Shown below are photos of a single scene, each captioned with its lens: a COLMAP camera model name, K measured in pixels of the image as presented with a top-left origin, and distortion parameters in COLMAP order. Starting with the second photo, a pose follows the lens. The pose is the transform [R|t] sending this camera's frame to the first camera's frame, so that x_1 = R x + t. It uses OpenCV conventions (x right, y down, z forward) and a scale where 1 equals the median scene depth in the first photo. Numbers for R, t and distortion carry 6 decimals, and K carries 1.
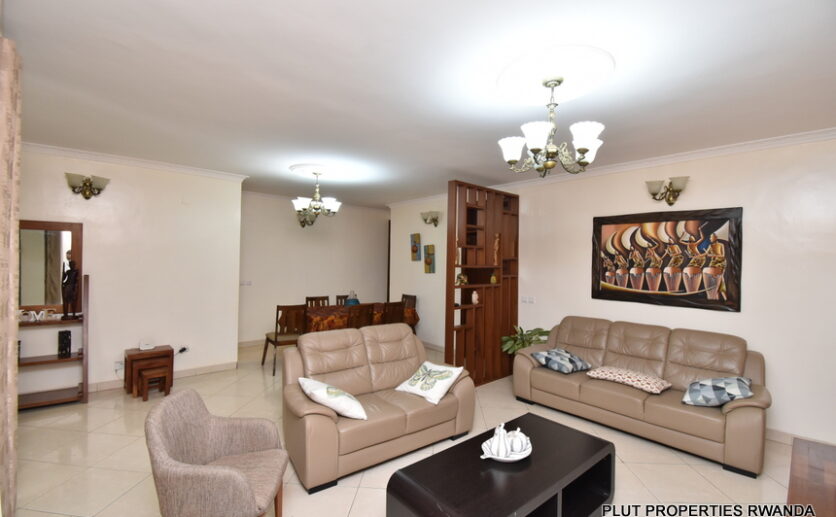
lens RADIAL K [[369.8, 0, 415.4], [0, 369.8, 262.3], [0, 0, 1]] dist [-0.000912, -0.000494]
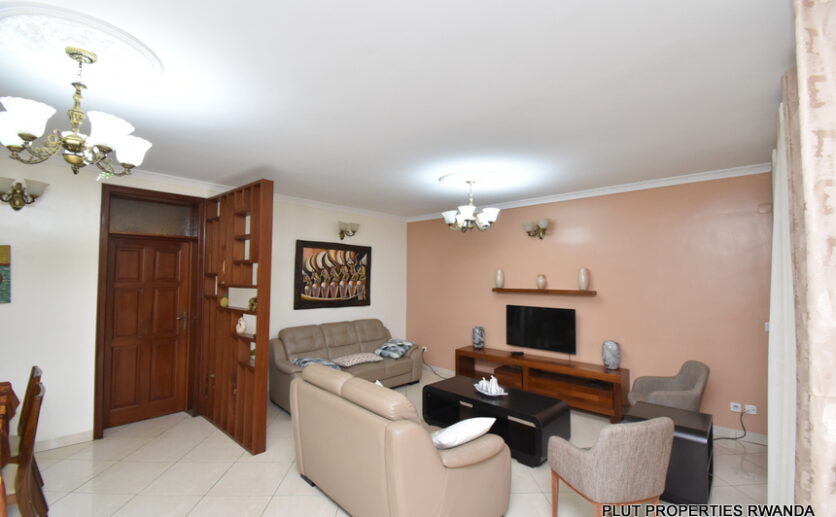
lens RADIAL K [[369.8, 0, 416.3], [0, 369.8, 258.3], [0, 0, 1]] dist [-0.000912, -0.000494]
pose [[-0.084319, 0.038001, 0.995714, -0.767009], [-0.003108, 0.999258, -0.038399, -0.021279], [-0.996434, -0.006332, -0.084139, 0.777944]]
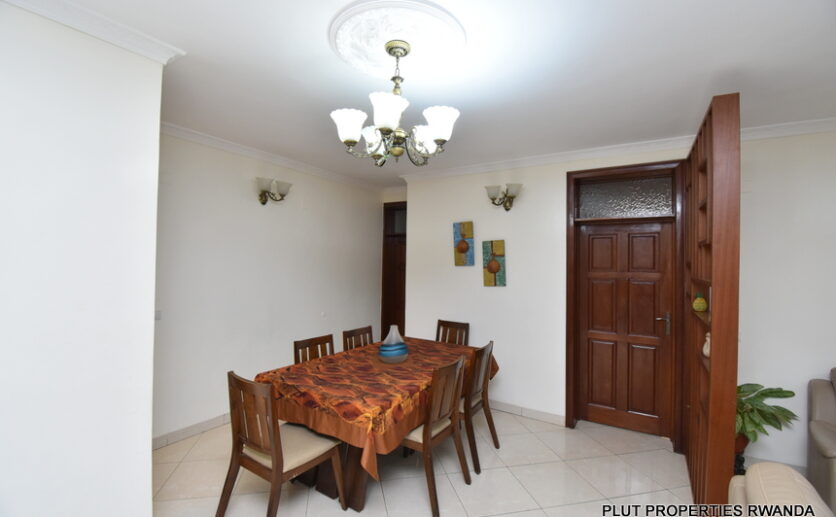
lens RADIAL K [[369.8, 0, 418.9], [0, 369.8, 256.3], [0, 0, 1]] dist [-0.000912, -0.000494]
pose [[0.957513, 0.001780, 0.288385, -0.411821], [0.000890, 0.999958, -0.009127, -0.023747], [-0.288389, 0.008995, 0.957471, 0.709791]]
